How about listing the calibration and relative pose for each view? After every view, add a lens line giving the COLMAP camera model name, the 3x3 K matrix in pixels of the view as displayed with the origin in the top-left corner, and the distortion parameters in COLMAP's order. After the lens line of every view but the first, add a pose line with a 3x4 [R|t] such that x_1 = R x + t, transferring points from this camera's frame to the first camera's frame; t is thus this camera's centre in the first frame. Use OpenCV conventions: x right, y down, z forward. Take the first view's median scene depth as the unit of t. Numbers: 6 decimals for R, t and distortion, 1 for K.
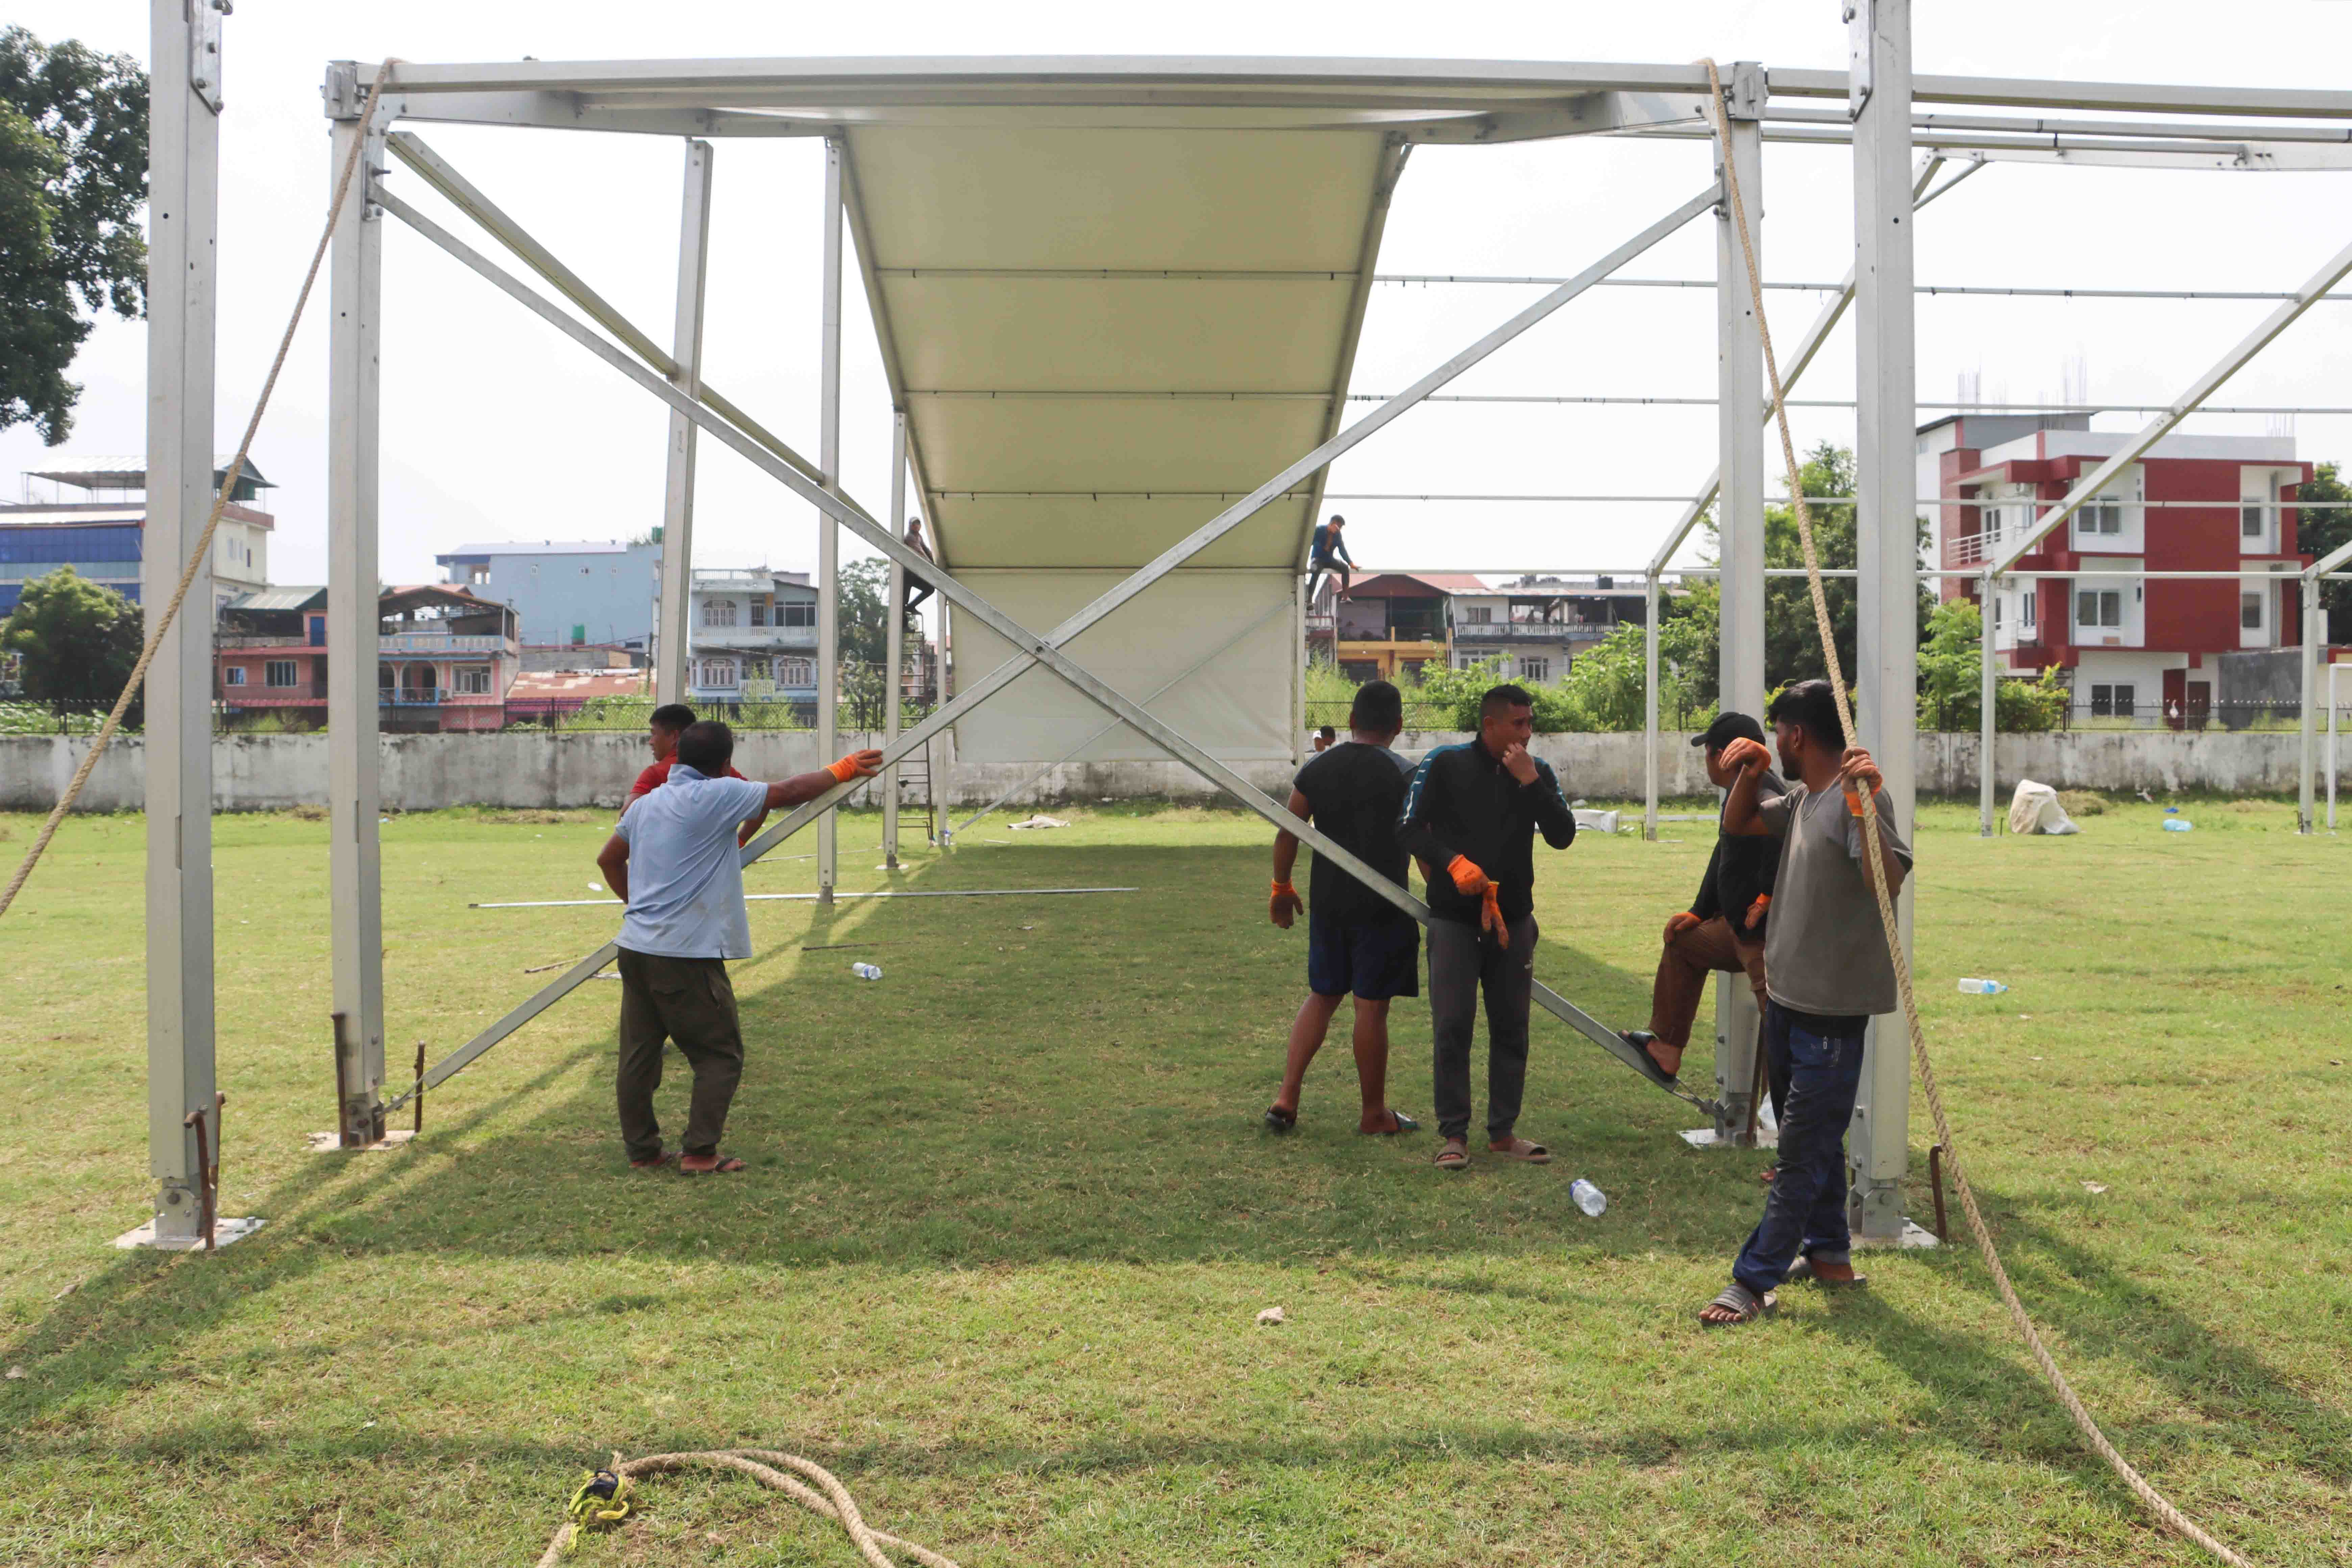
lens RADIAL K [[1932.3, 0, 1176.0], [0, 1932.3, 784.0], [0, 0, 1]] dist [-0.183085, 0.161312]
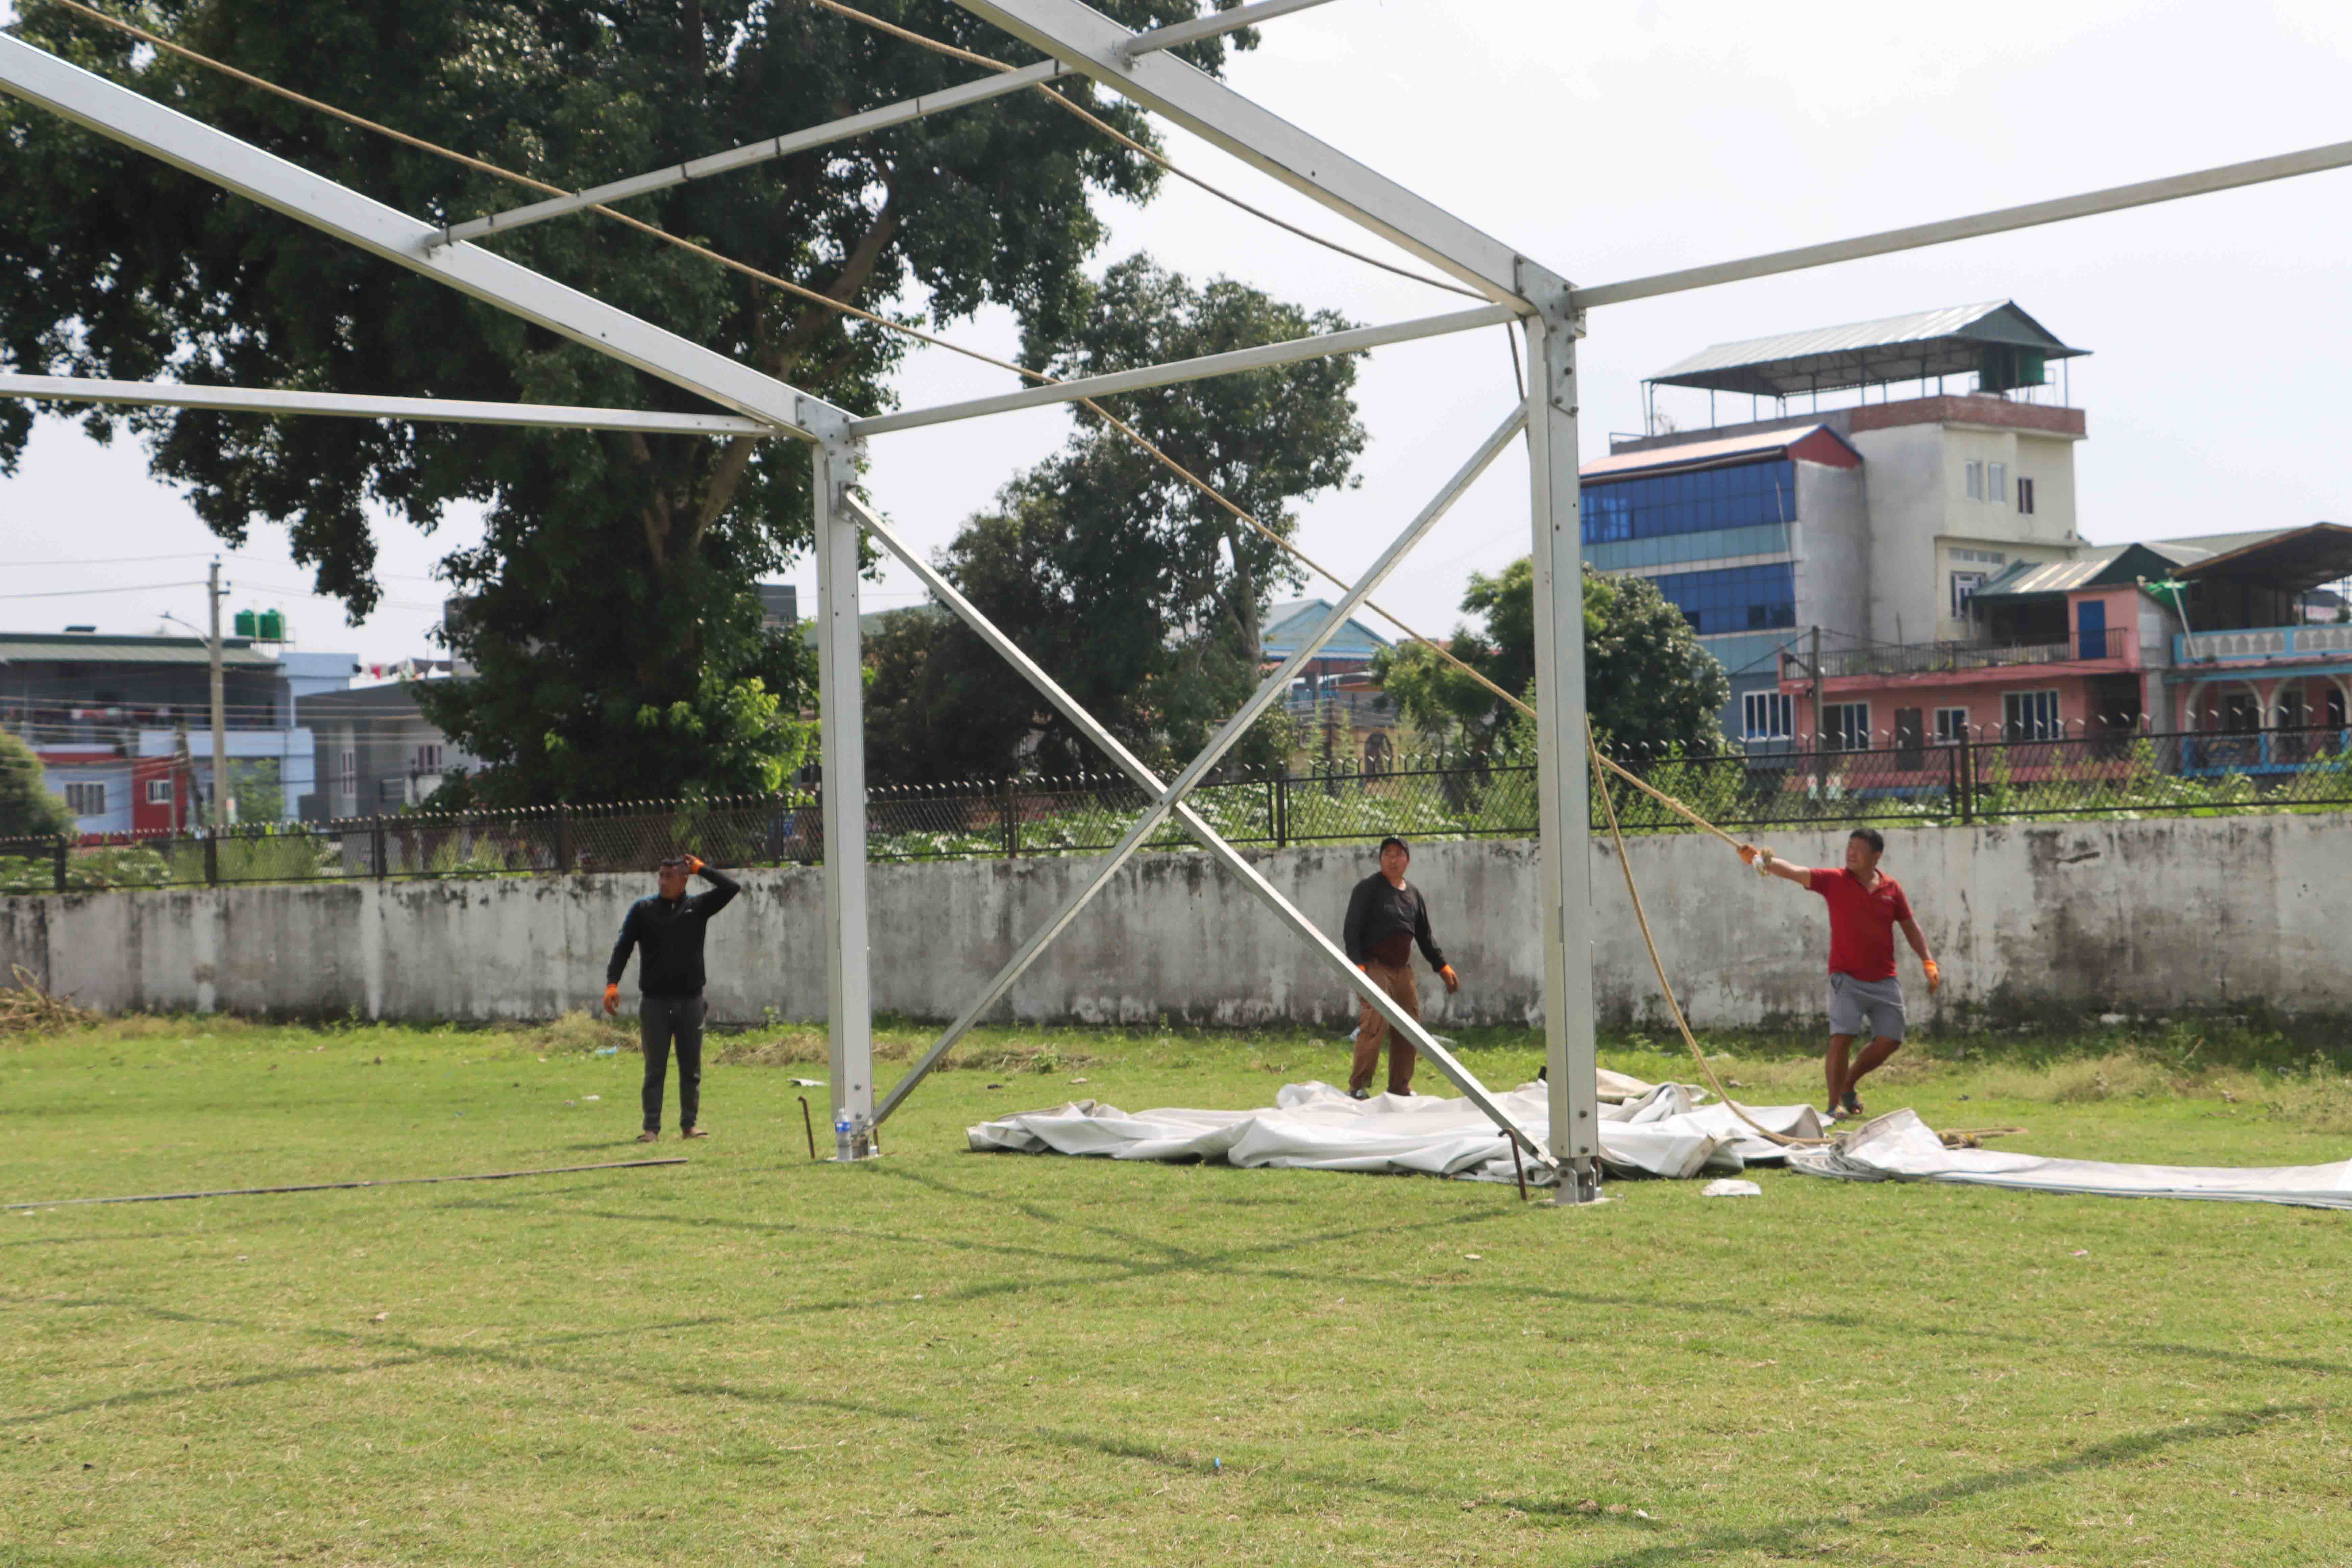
lens RADIAL K [[3681.3, 0, 1176.6], [0, 3681.3, 647.0], [0, 0, 1]] dist [0.107269, 0.110156]
pose [[0.669445, -0.063220, -0.740167, 0.356426], [0.010240, 0.997063, -0.075901, -0.009858], [0.742791, 0.043233, 0.668126, 0.435864]]
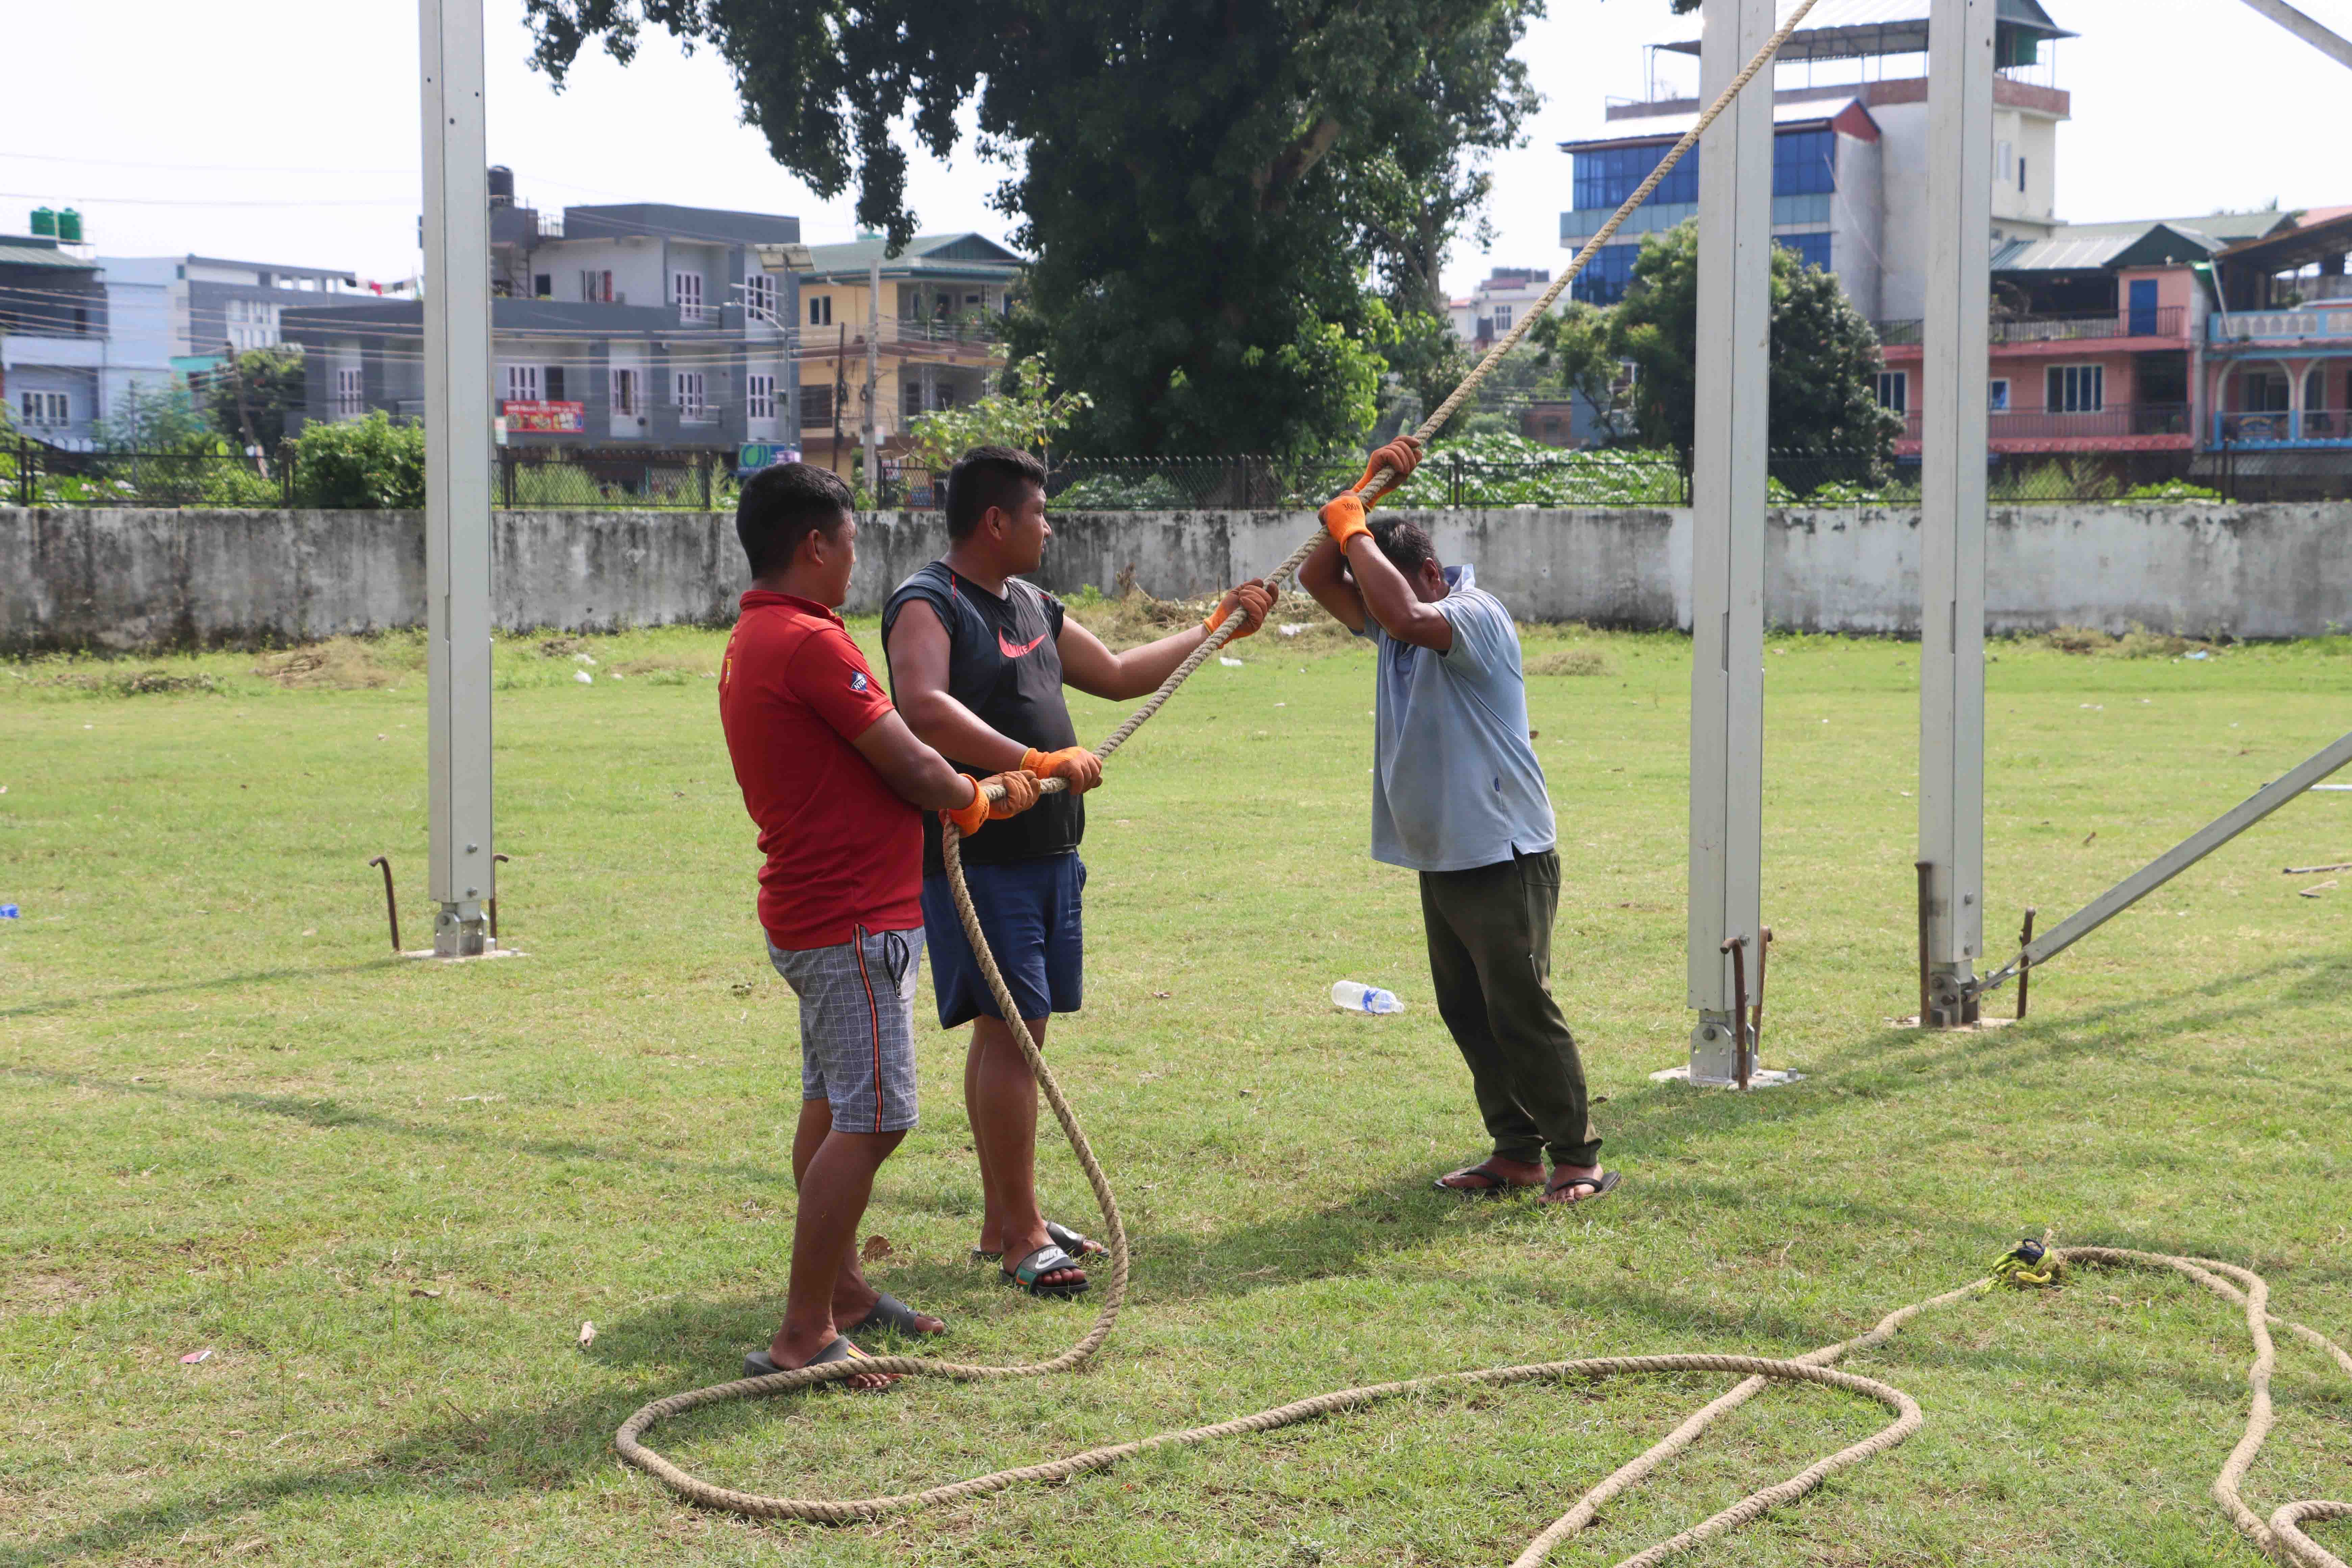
lens RADIAL K [[3812.5, 0, 1176.0], [0, 3812.5, 784.0], [0, 0, 1]] dist [0.037684, 0.842444]
pose [[0.777150, 0.043029, -0.627842, 0.065437], [-0.013003, 0.998545, 0.052339, 0.001168], [0.629181, -0.032511, 0.776579, -0.094729]]
